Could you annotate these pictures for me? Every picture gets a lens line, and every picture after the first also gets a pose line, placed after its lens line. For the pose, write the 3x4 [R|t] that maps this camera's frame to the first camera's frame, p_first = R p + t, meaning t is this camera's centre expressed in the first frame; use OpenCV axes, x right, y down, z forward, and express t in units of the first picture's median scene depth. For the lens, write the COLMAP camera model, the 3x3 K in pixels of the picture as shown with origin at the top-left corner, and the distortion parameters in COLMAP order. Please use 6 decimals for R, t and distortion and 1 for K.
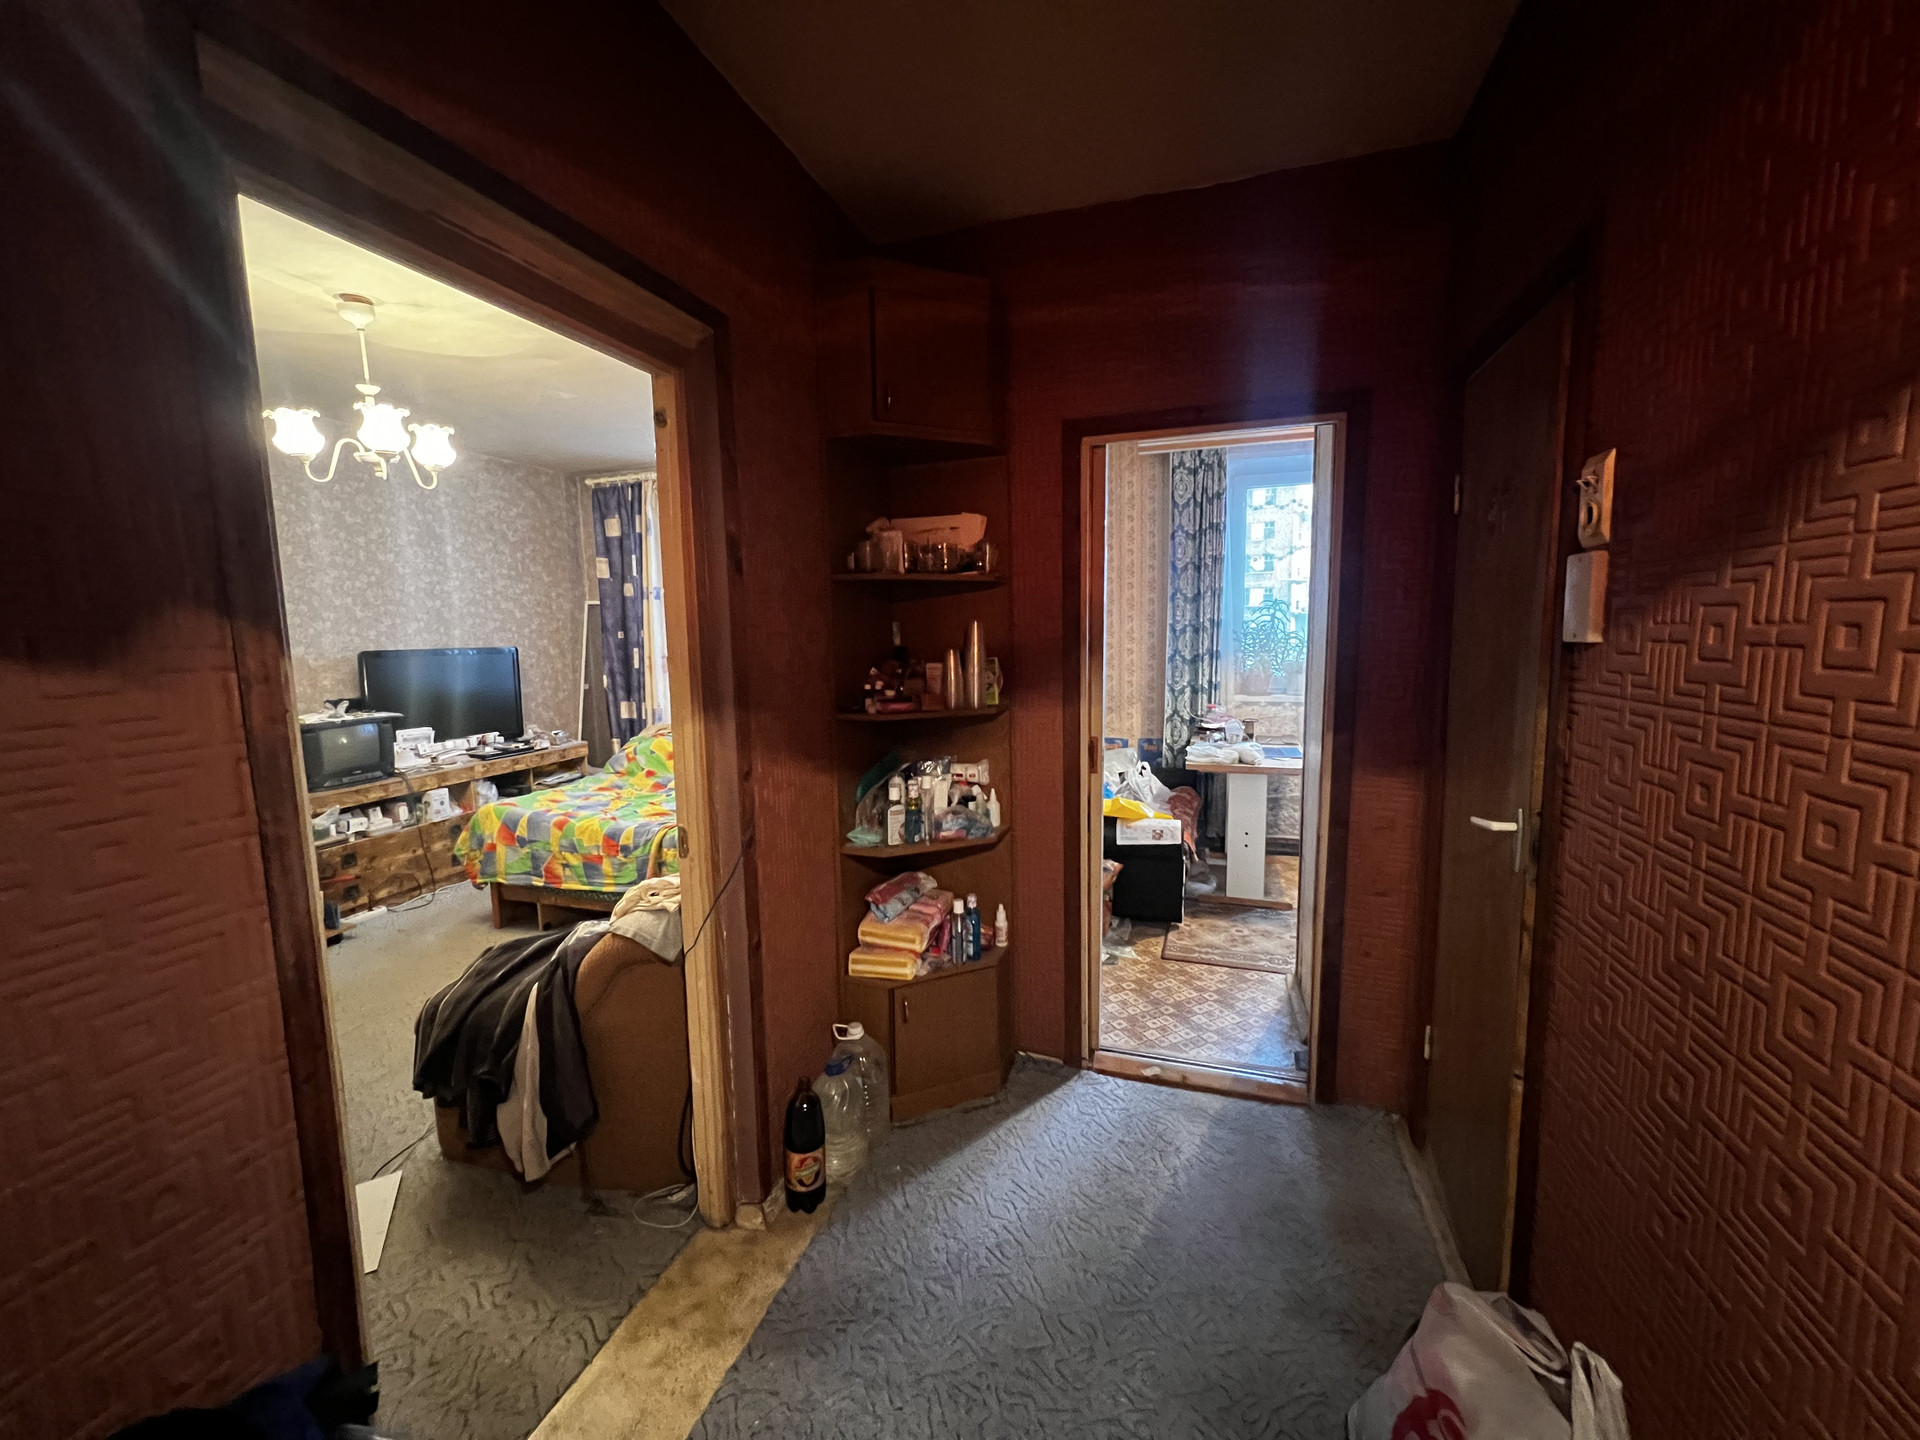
lens RADIAL K [[775.7, 0, 968.5], [0, 775.7, 718.1], [0, 0, 1]] dist [-0.007707, 0.000245]
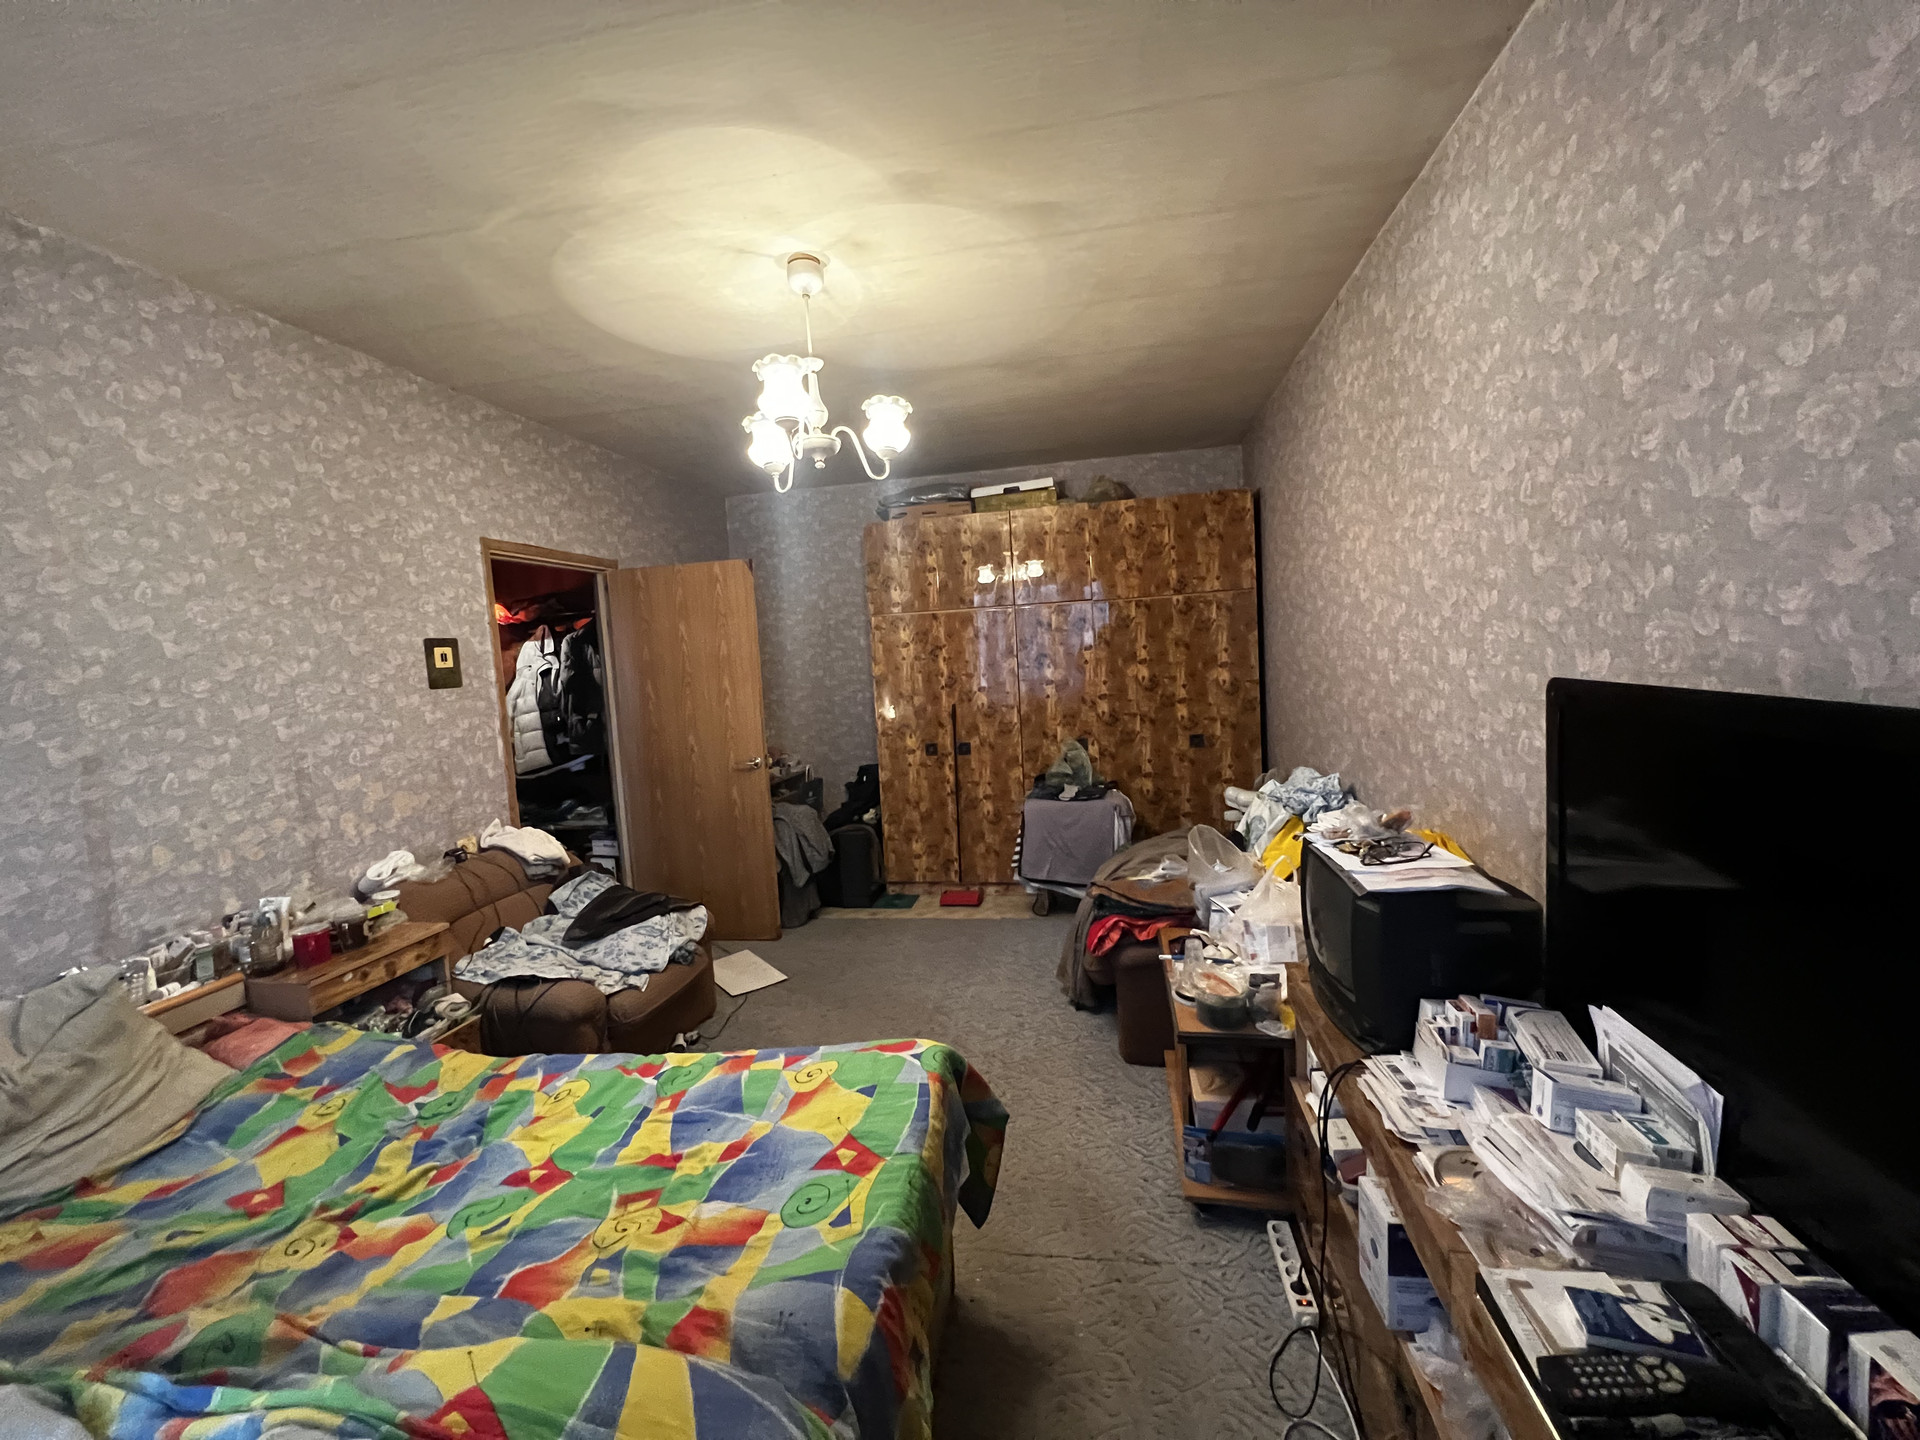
lens RADIAL K [[775.7, 0, 956.0], [0, 775.7, 711.0], [0, 0, 1]] dist [-0.007707, 0.000245]
pose [[-0.991465, 0.081750, -0.101558, -0.570984], [0.060062, 0.977802, 0.200740, -0.152653], [0.115714, 0.192927, -0.974366, 1.320530]]
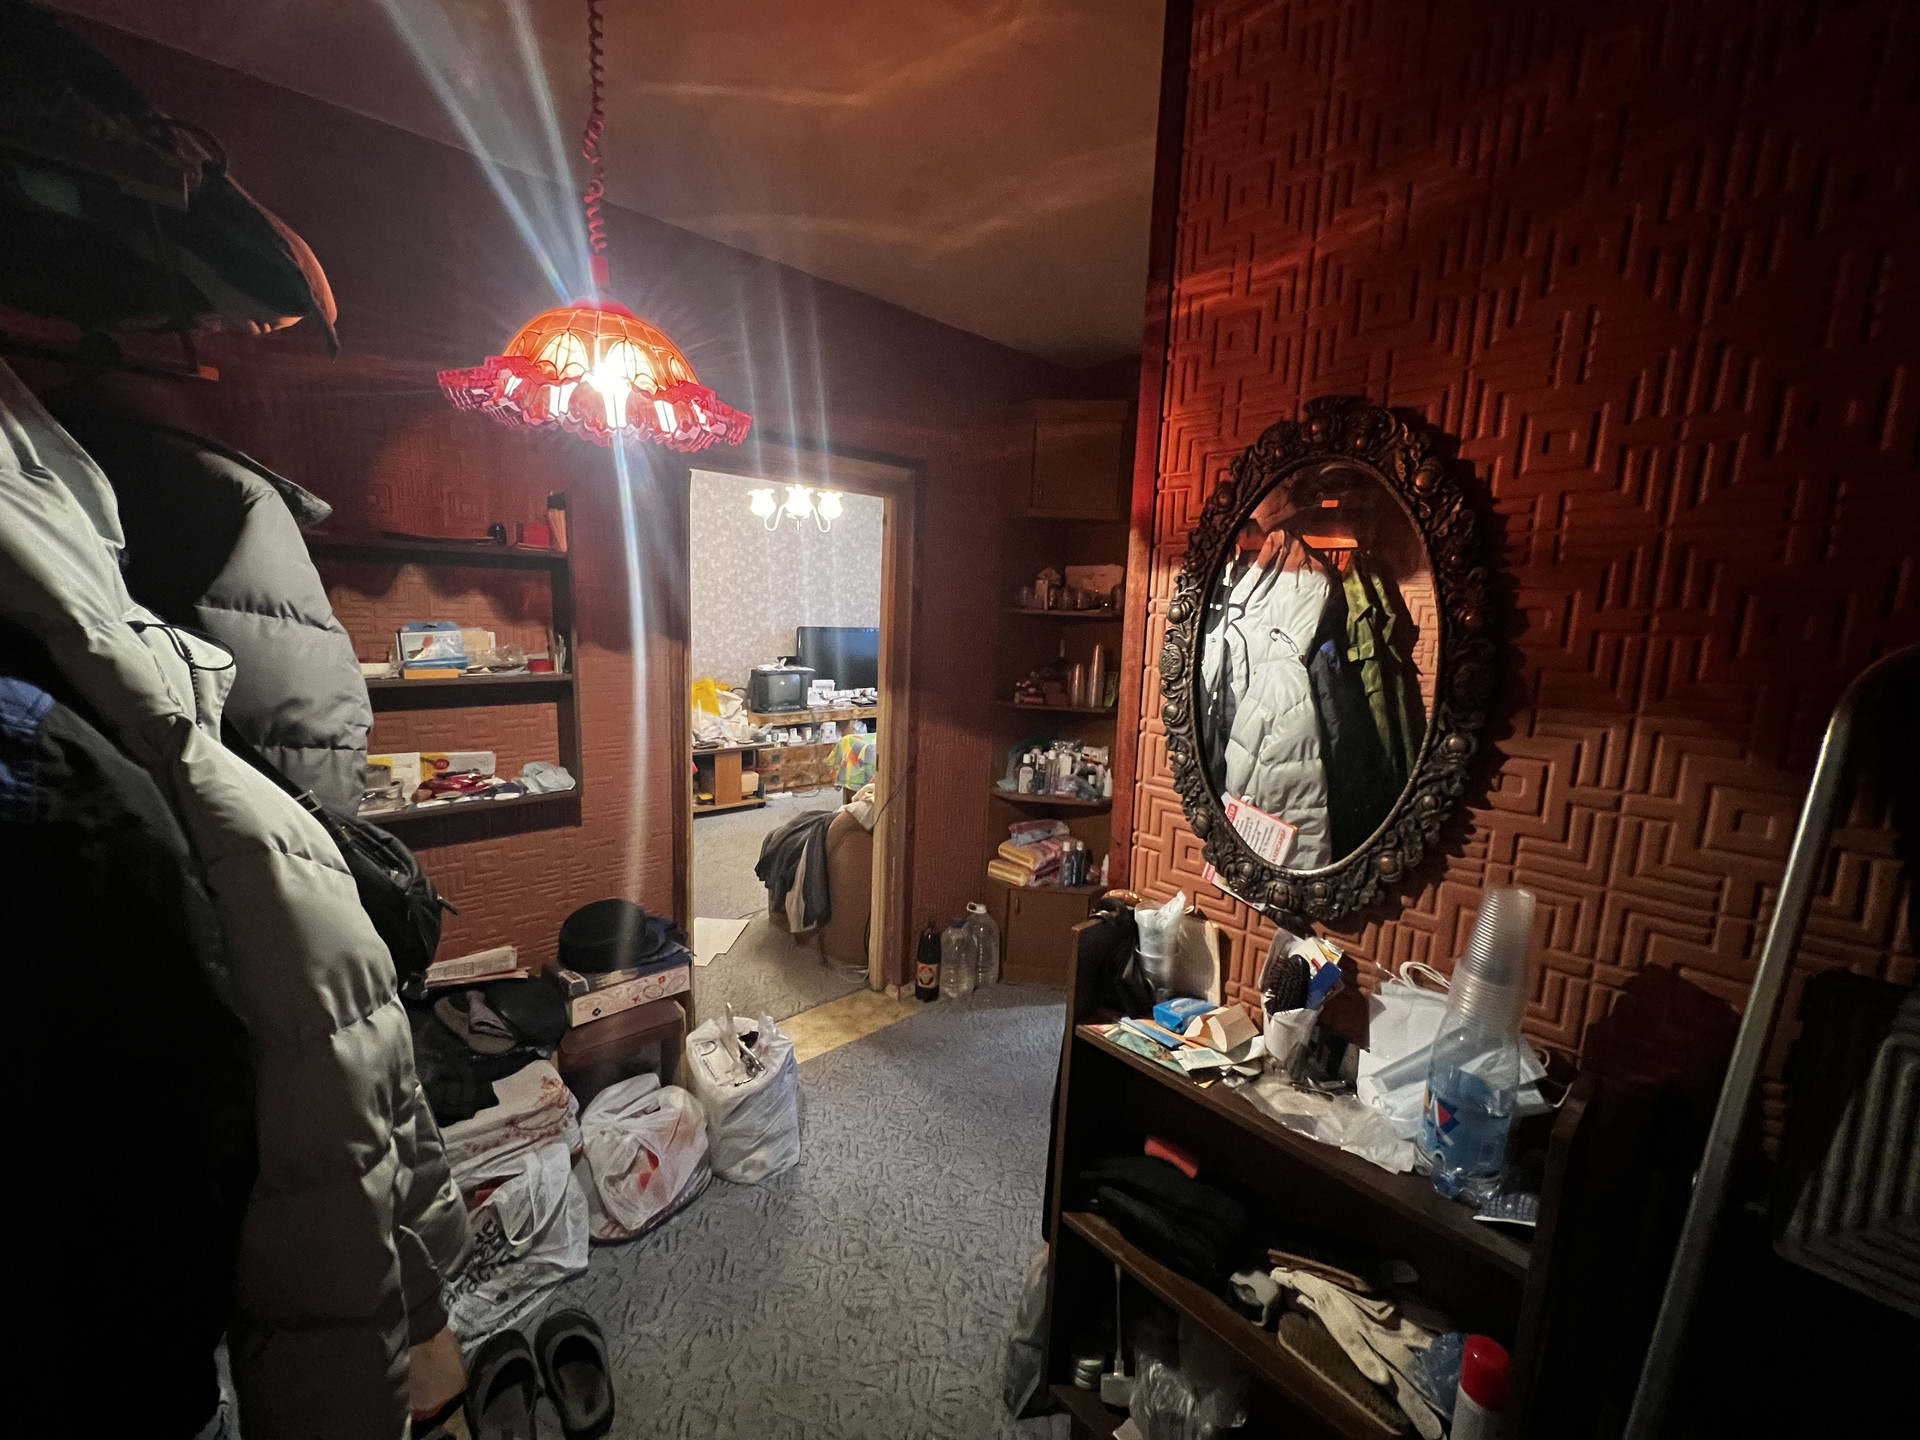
lens RADIAL K [[775.7, 0, 952.6], [0, 775.7, 718.4], [0, 0, 1]] dist [-0.007707, 0.000245]
pose [[0.858279, 0.124296, -0.497903, 0.286361], [-0.113172, 0.992182, 0.052603, -0.022418], [0.500549, 0.011201, 0.865636, -0.192296]]
